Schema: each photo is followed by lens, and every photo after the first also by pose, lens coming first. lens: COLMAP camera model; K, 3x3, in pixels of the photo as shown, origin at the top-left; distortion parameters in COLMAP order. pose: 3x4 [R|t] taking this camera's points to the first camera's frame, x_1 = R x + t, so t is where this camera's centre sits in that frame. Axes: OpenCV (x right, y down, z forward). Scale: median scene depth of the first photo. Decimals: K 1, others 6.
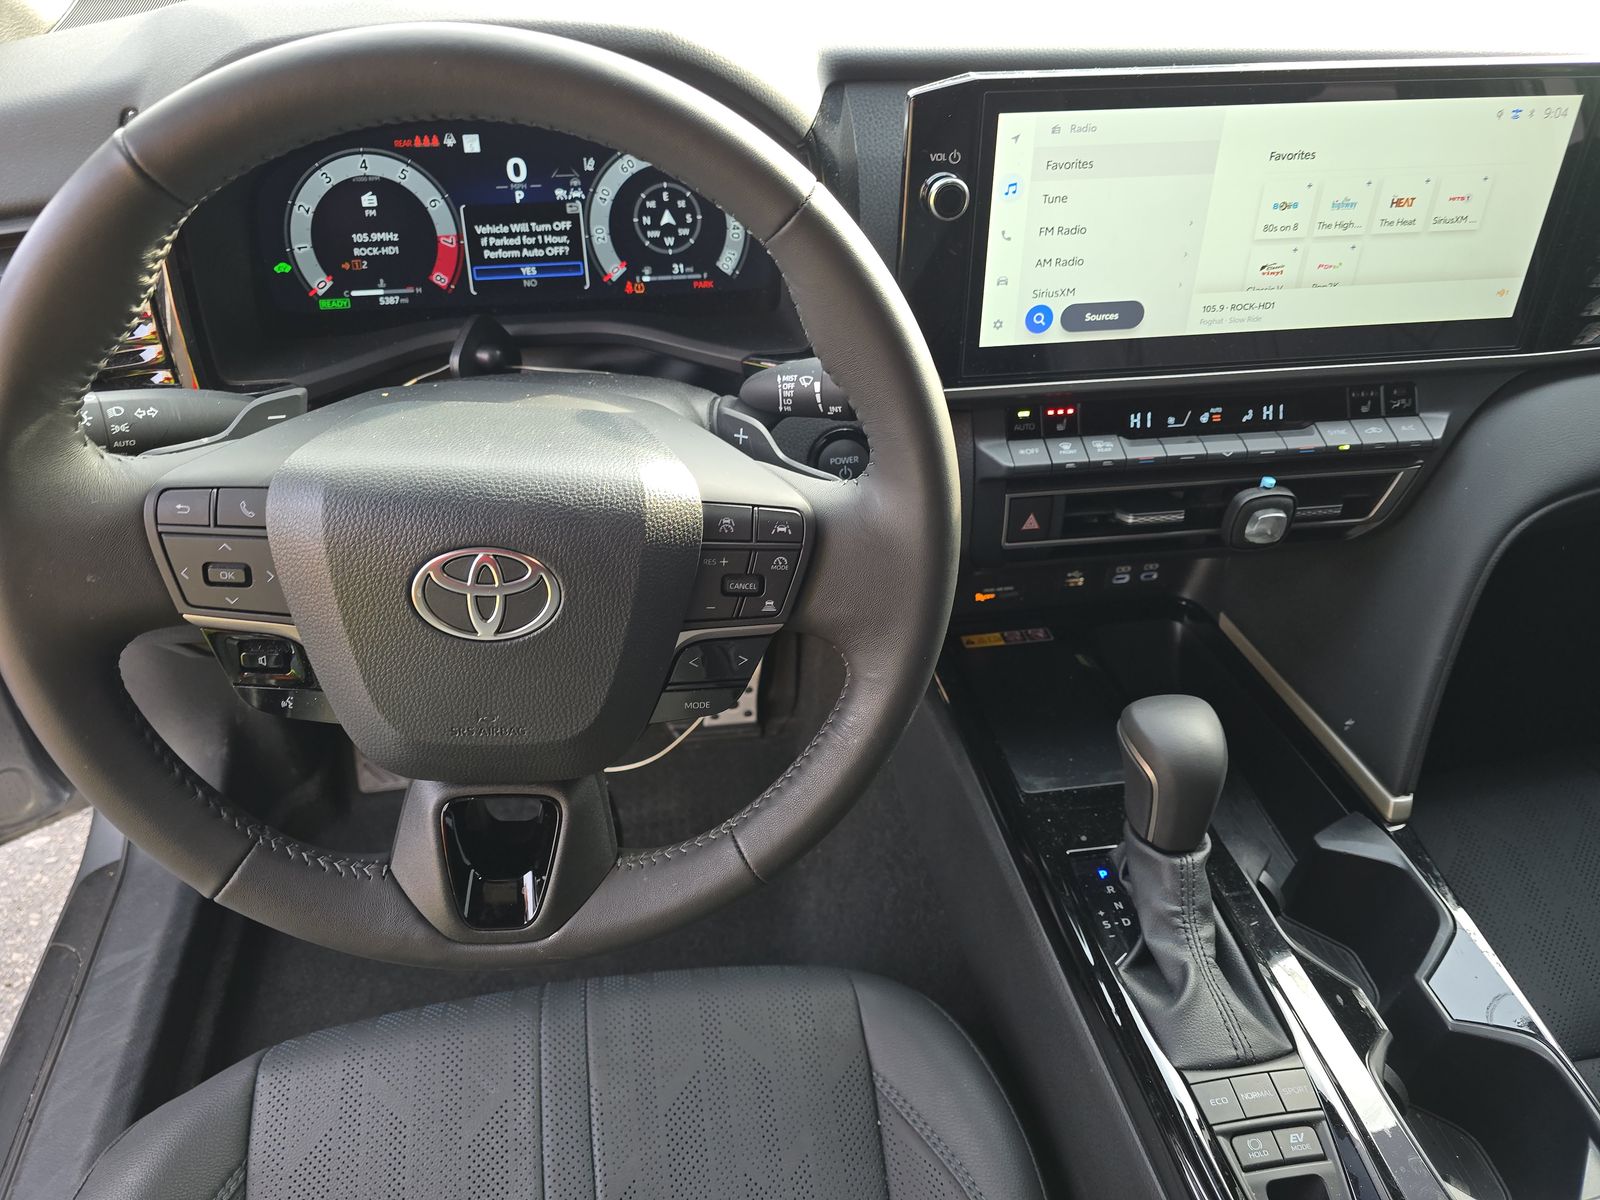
lens RADIAL K [[1239.4, 0, 800.0], [0, 1239.4, 600.0], [0, 0, 1]] dist [-0.004755, -0.012090]
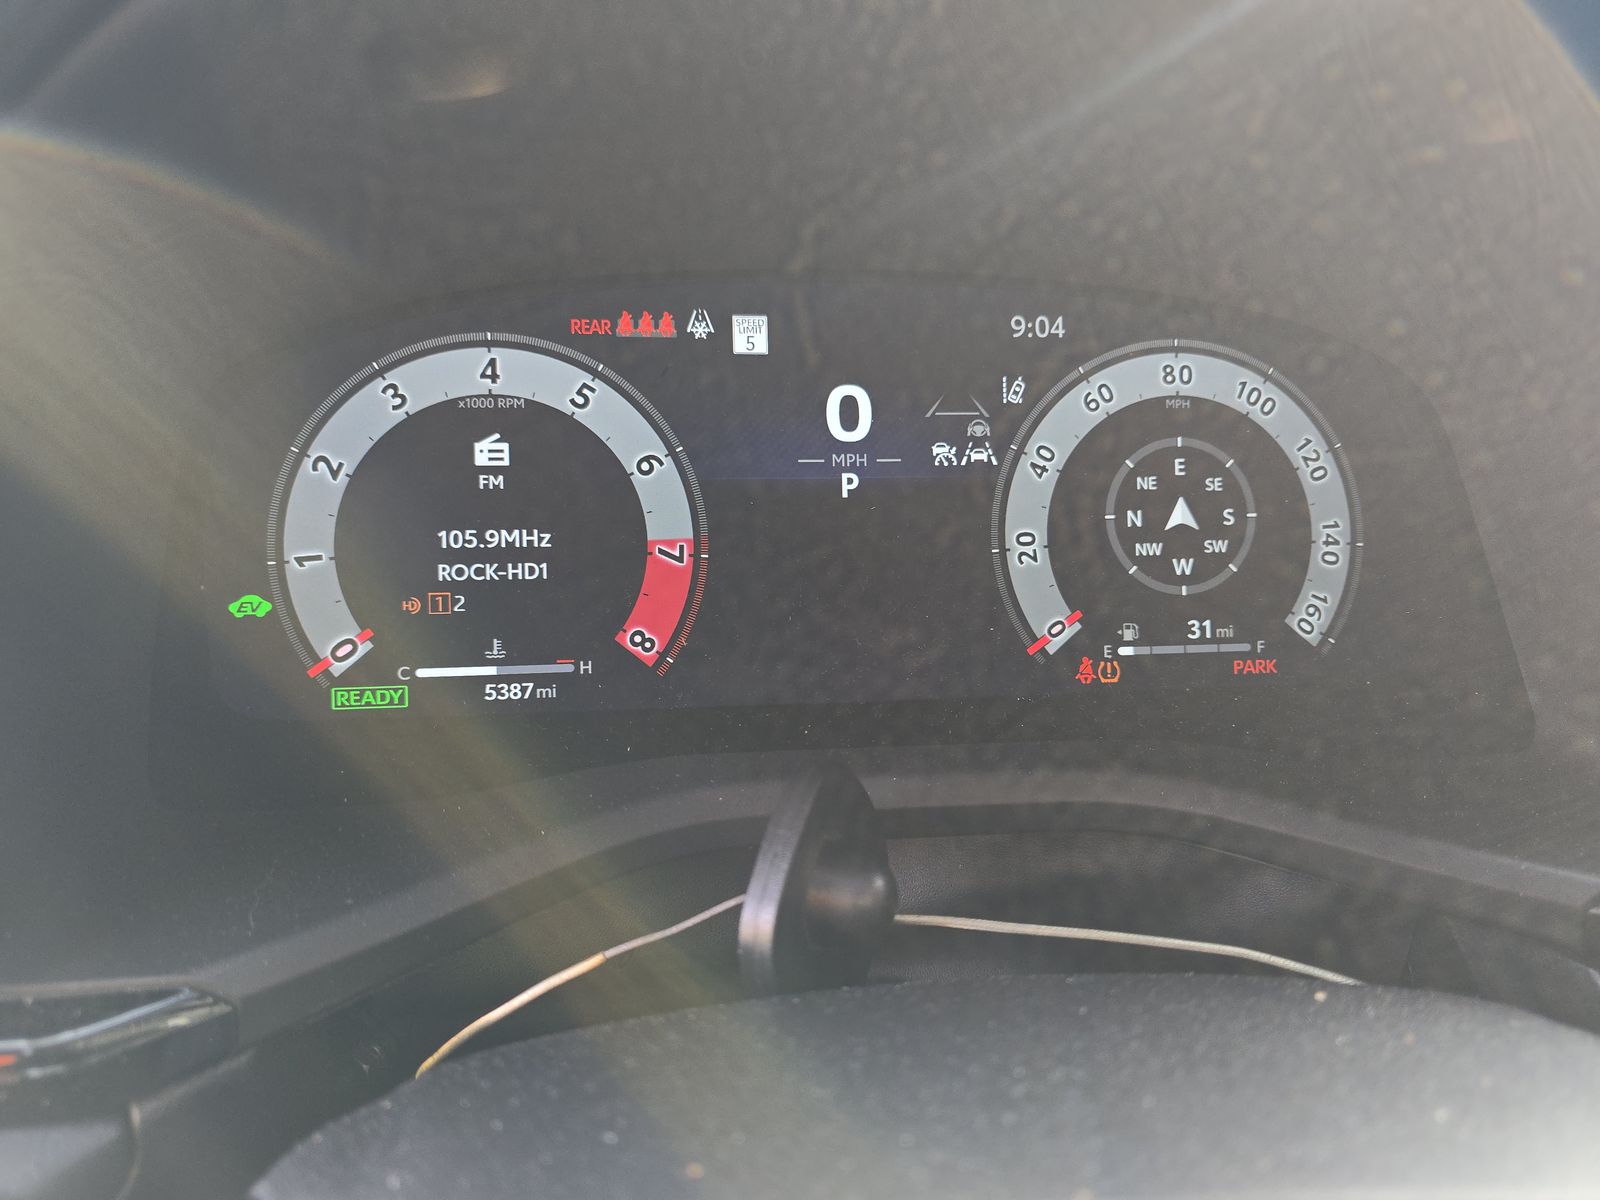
lens RADIAL K [[1239.4, 0, 800.0], [0, 1239.4, 600.0], [0, 0, 1]] dist [-0.004755, -0.012090]
pose [[0.968716, 0.039444, -0.245016, -0.140048], [-0.096405, 0.969561, -0.225070, -0.184793], [0.228681, 0.241650, 0.943033, 0.620632]]
